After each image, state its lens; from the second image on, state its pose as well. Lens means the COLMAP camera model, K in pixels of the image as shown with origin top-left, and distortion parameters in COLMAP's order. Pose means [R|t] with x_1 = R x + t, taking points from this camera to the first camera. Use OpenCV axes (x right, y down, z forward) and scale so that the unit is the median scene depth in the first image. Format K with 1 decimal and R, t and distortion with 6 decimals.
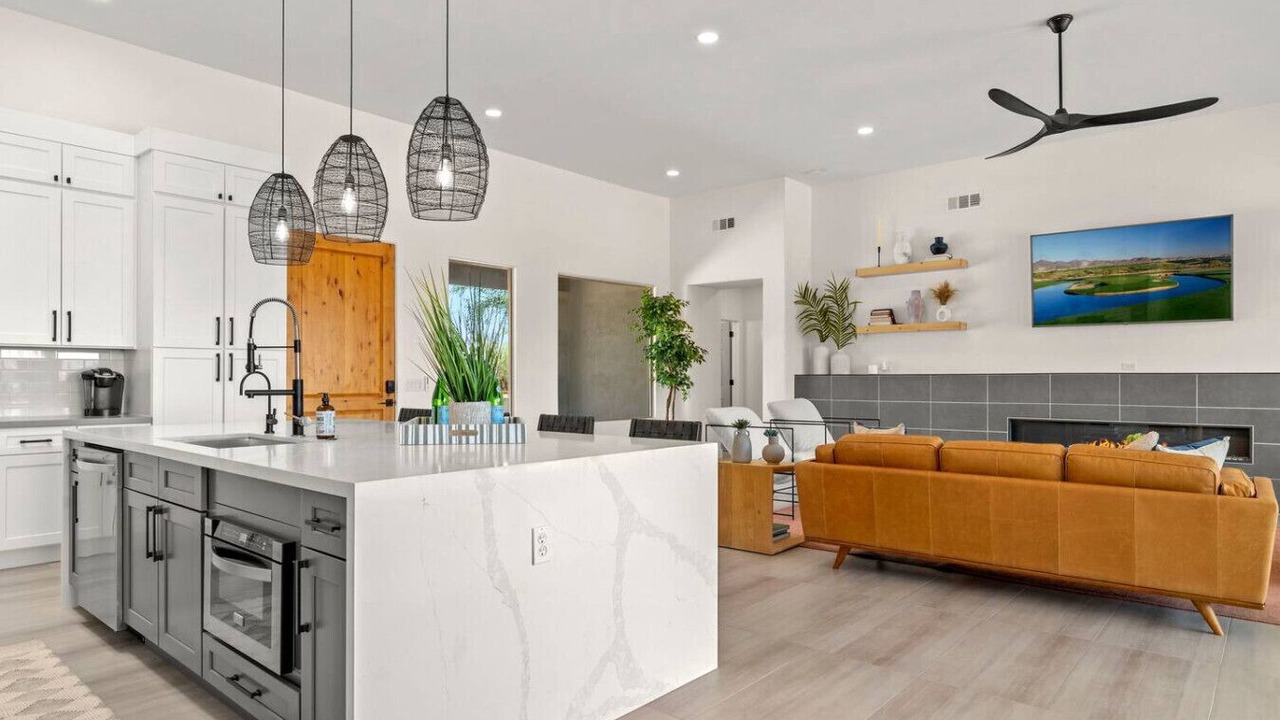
lens RADIAL K [[751.1, 0, 649.3], [0, 751.1, 365.7], [0, 0, 1]] dist [0.002088, 0.000641]
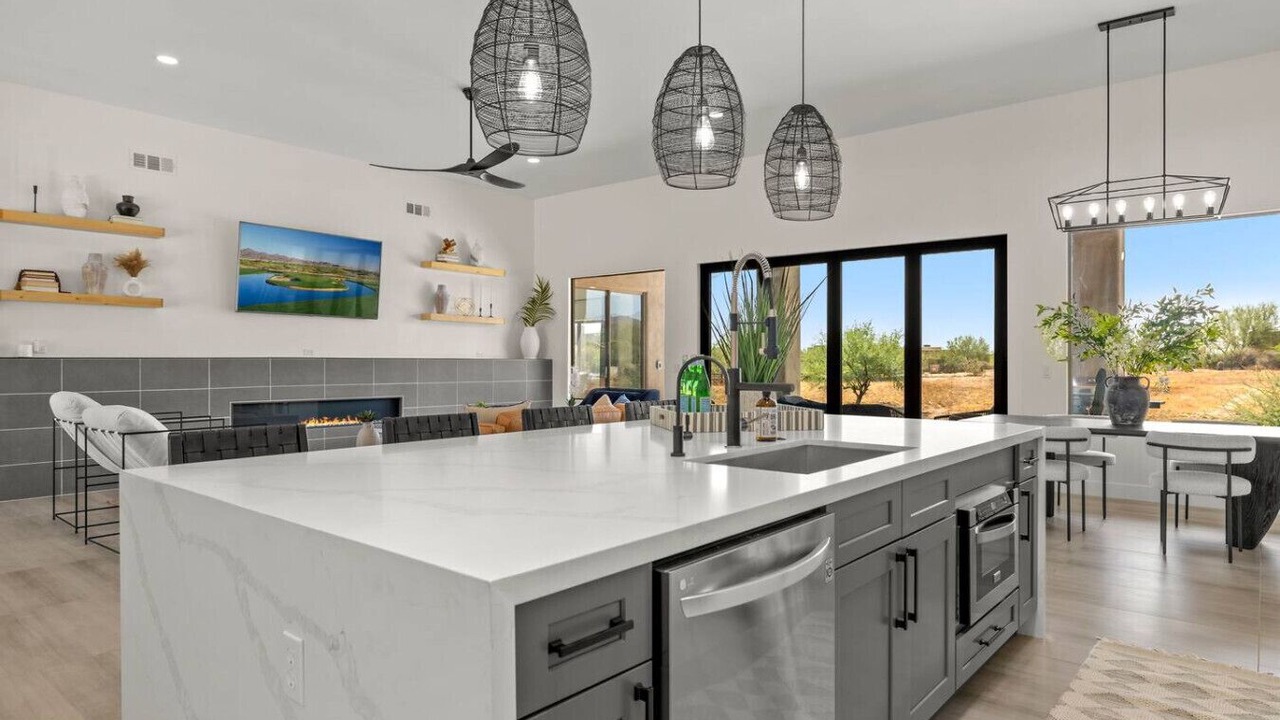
lens RADIAL K [[751.1, 0, 637.7], [0, 751.1, 362.5], [0, 0, 1]] dist [0.002088, 0.000641]
pose [[-0.002138, -0.003126, 0.999993, -0.508300], [-0.018368, 0.999827, 0.003087, 0.003916], [-0.999829, -0.018362, -0.002195, 0.464129]]
